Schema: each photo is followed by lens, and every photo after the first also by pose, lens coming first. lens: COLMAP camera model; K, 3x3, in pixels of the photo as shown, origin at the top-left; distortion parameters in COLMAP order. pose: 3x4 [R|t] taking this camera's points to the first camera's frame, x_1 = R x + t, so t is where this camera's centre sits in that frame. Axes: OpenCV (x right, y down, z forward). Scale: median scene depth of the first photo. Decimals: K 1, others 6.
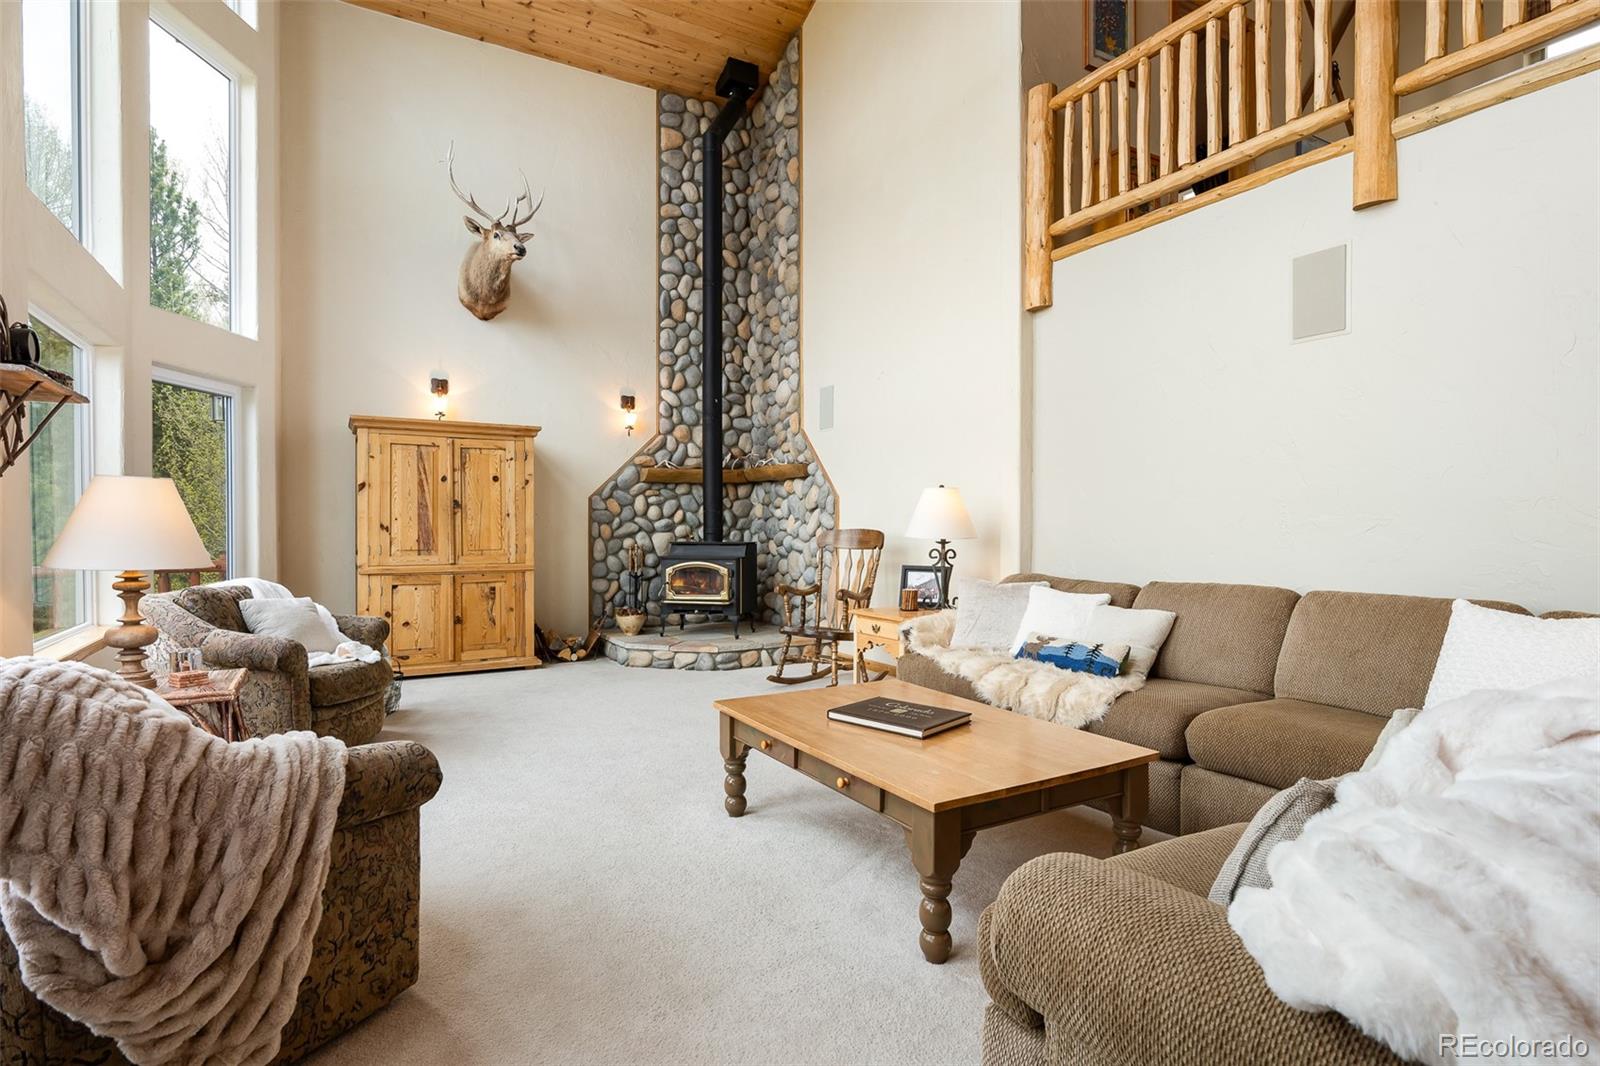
lens RADIAL K [[747.6, 0, 741.0], [0, 747.6, 530.8], [0, 0, 1]] dist [-0.004238, -0.000238]
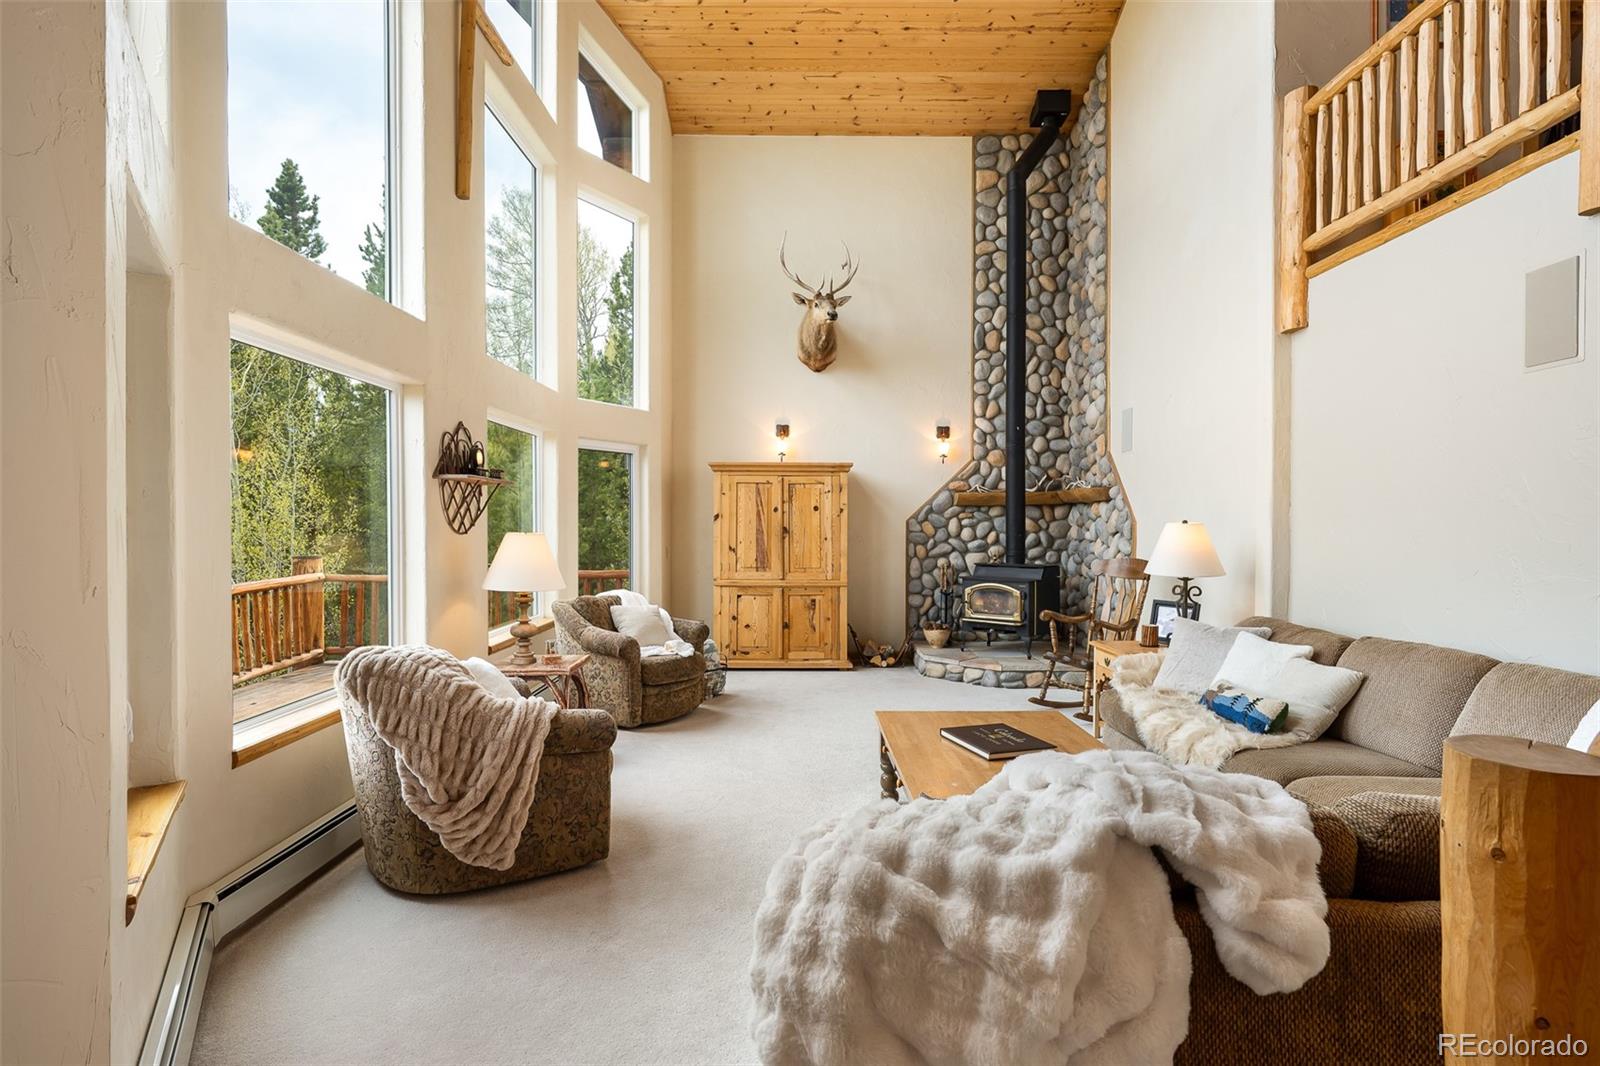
lens RADIAL K [[747.6, 0, 790.8], [0, 747.6, 530.1], [0, 0, 1]] dist [-0.004238, -0.000238]
pose [[0.885805, 0.001013, -0.464056, 0.266407], [-0.003053, 0.999989, -0.003646, -0.043213], [0.464047, 0.004647, 0.885799, -0.105226]]
